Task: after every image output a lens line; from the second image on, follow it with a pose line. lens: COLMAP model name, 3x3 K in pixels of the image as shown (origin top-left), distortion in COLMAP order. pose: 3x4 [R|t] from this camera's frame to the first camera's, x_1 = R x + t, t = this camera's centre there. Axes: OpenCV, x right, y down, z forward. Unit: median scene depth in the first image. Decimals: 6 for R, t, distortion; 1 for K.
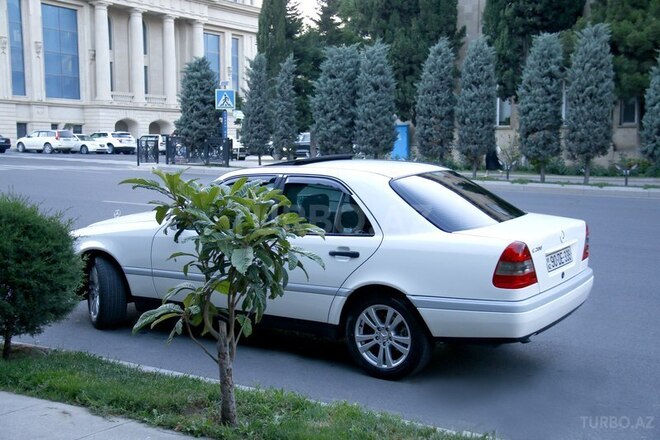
lens RADIAL K [[908.9, 0, 330.0], [0, 908.9, 220.0], [0, 0, 1]] dist [0.104392, 0.069063]
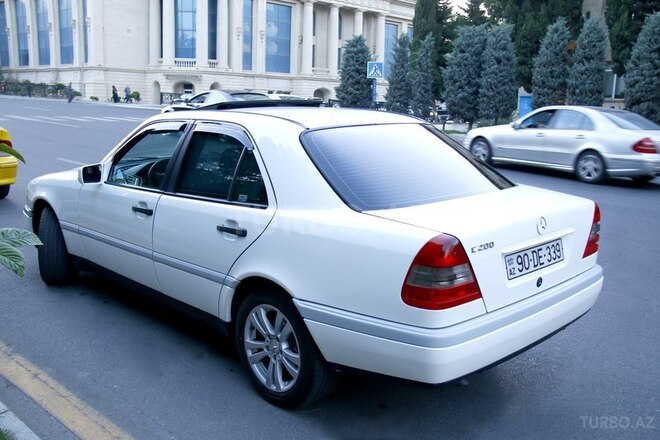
lens RADIAL K [[679.7, 0, 330.0], [0, 679.7, 220.0], [0, 0, 1]] dist [-0.122228, 0.317346]
pose [[0.972611, 0.064017, -0.223451, 0.047528], [-0.046741, 0.995555, 0.081769, -0.004252], [0.227692, -0.069085, 0.971279, 0.108809]]
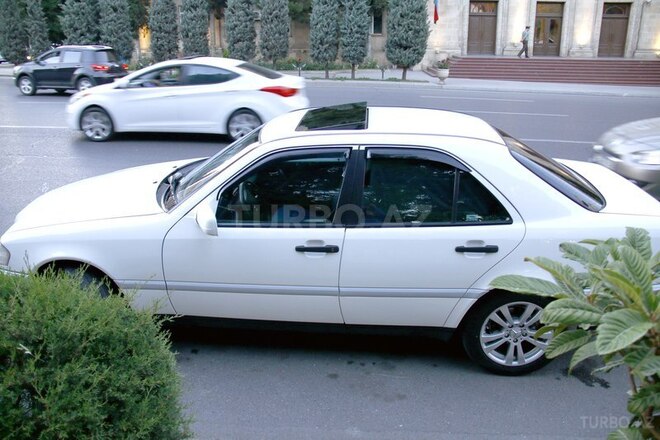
lens RADIAL K [[550.1, 0, 331.3], [0, 550.1, 211.6], [0, 0, 1]] dist [-0.157037, 0.133724]
pose [[0.878231, -0.149352, 0.454317, -0.068812], [0.046293, 0.972072, 0.230072, -0.024662], [-0.475991, -0.181024, 0.860618, 0.145796]]
